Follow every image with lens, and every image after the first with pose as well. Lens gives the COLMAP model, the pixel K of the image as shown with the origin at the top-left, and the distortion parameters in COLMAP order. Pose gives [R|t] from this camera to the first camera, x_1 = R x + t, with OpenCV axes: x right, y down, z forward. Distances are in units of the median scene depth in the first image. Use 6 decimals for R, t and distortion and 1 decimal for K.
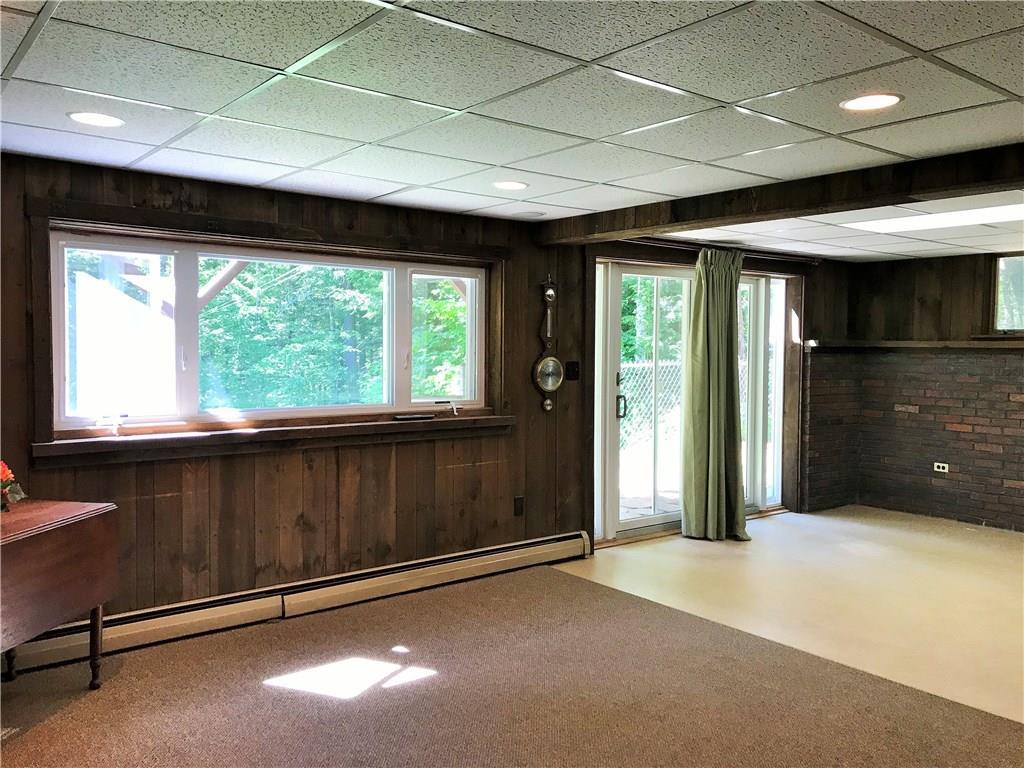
lens RADIAL K [[843.9, 0, 512.0], [0, 843.9, 384.0], [0, 0, 1]] dist [0.030479, -0.004011]
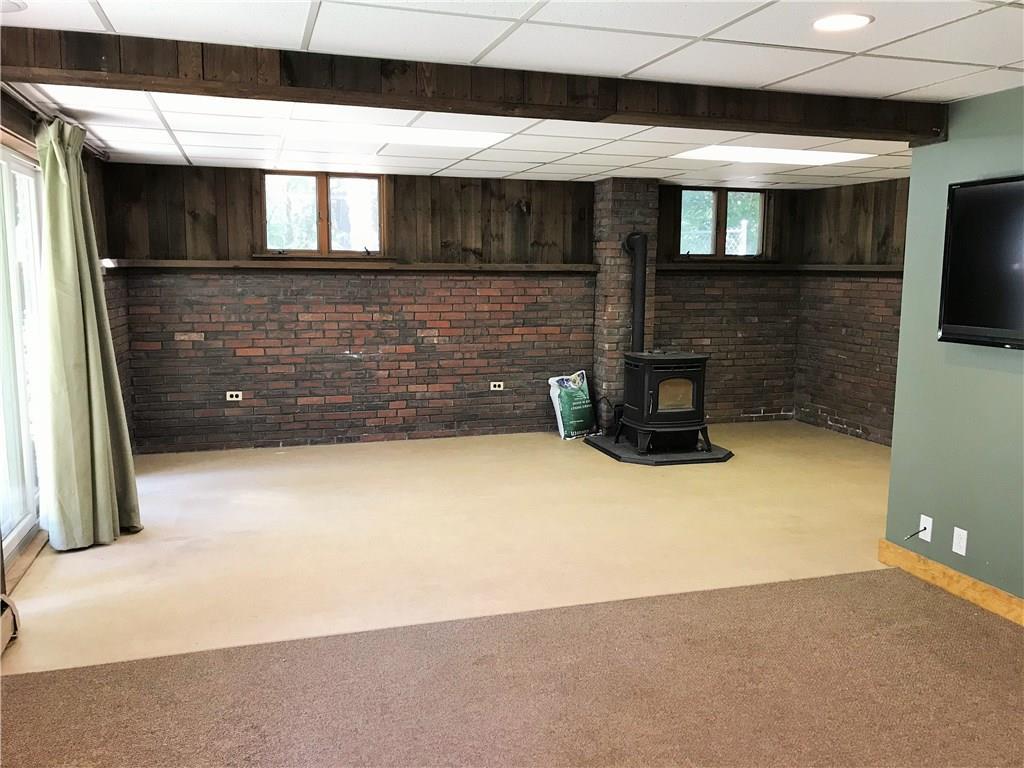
lens RADIAL K [[843.9, 0, 512.0], [0, 843.9, 384.0], [0, 0, 1]] dist [0.030479, -0.004011]
pose [[0.359332, -0.136666, 0.923148, -0.250841], [0.042431, 0.990588, 0.130134, -0.024167], [-0.932245, -0.007591, 0.361749, 0.376162]]
